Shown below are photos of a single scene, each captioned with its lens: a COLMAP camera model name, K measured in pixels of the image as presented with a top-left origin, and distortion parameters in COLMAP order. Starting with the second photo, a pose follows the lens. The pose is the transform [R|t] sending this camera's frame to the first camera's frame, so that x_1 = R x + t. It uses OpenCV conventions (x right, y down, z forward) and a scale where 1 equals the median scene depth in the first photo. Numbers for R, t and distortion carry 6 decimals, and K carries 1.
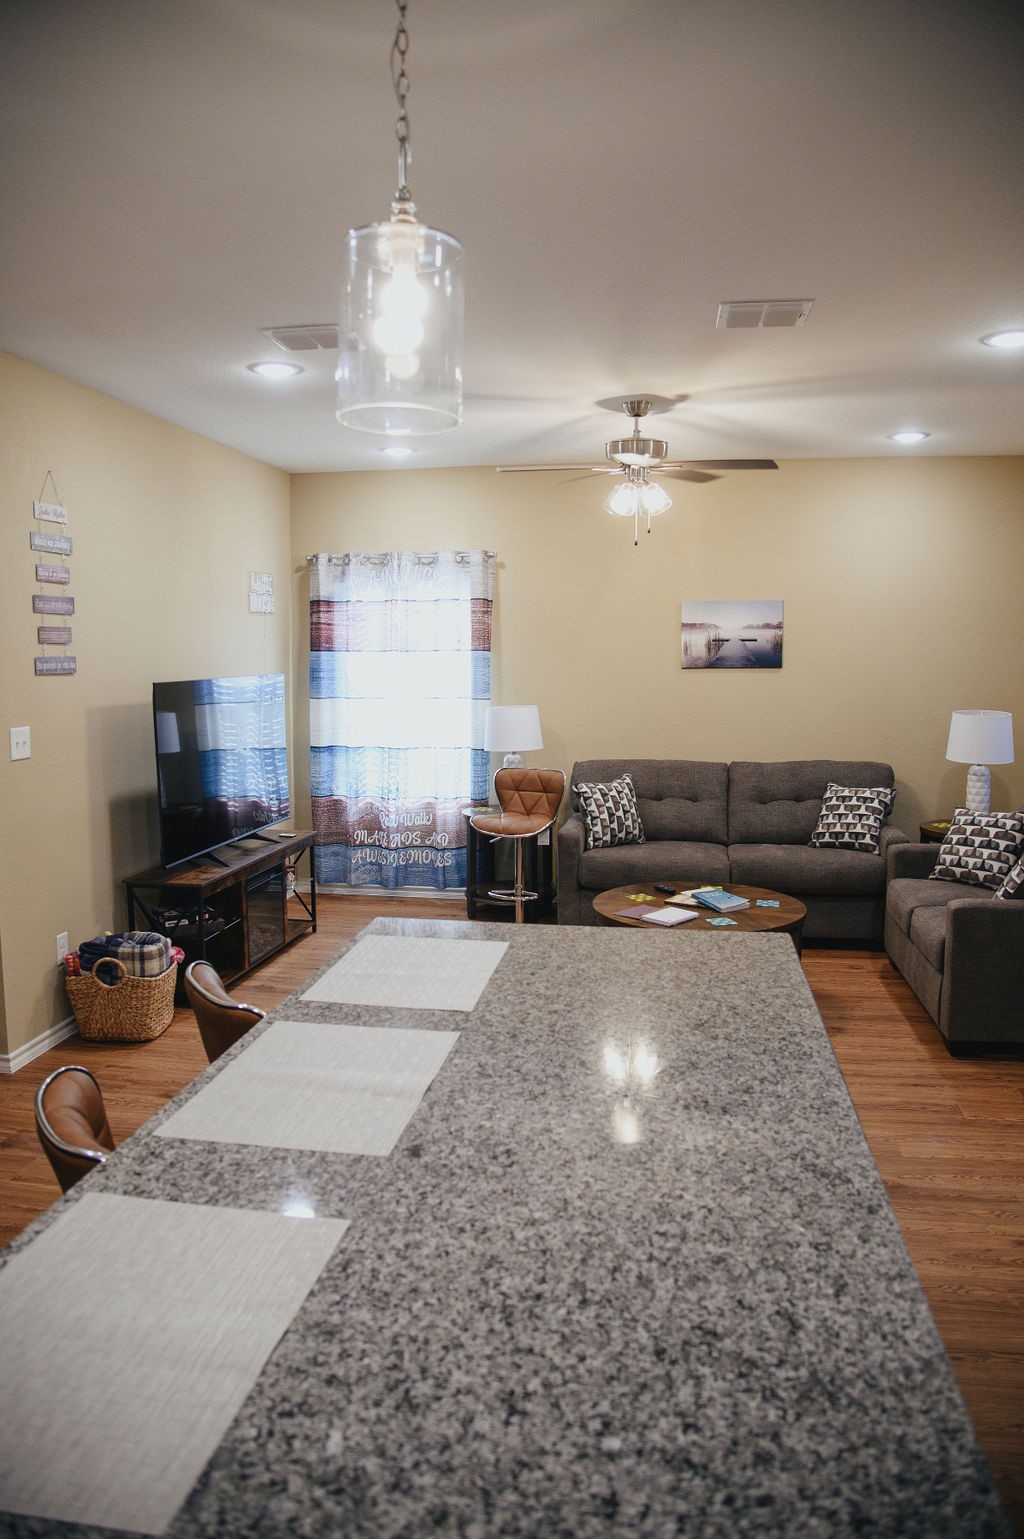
lens RADIAL K [[1042.2, 0, 513.1], [0, 1042.2, 781.3], [0, 0, 1]] dist [-0.102142, 0.053657]
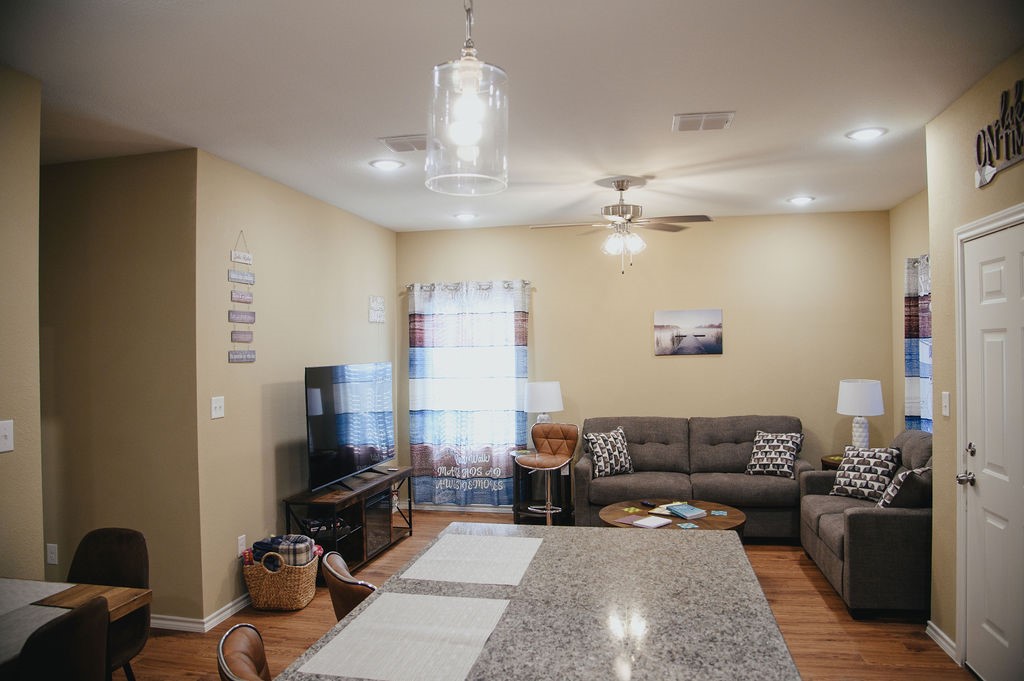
lens RADIAL K [[693.4, 0, 514.8], [0, 693.4, 355.1], [0, 0, 1]] dist [-0.102142, 0.053657]
pose [[0.999103, -0.013947, -0.039983, -0.000382], [0.009333, 0.993511, -0.113354, 0.002742], [0.041304, 0.112879, 0.992750, 0.003265]]
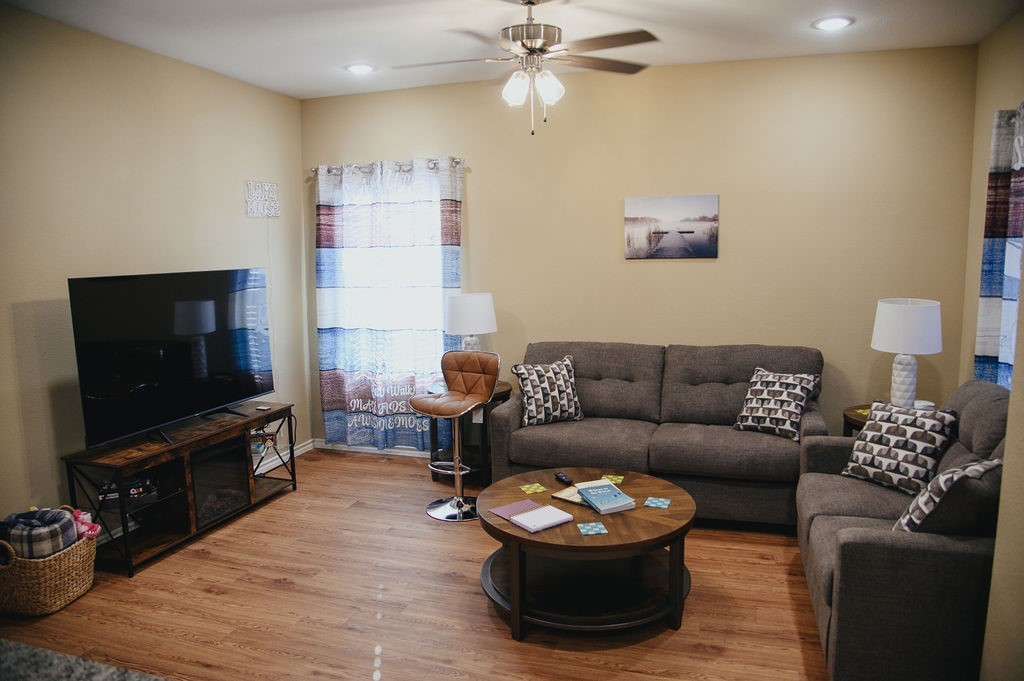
lens RADIAL K [[693.4, 0, 515.2], [0, 693.4, 349.3], [0, 0, 1]] dist [-0.102142, 0.053657]
pose [[0.989789, 0.007995, -0.142318, 0.206471], [-0.005140, 0.999778, 0.020414, -0.037532], [0.142449, -0.019474, 0.989611, 0.353635]]
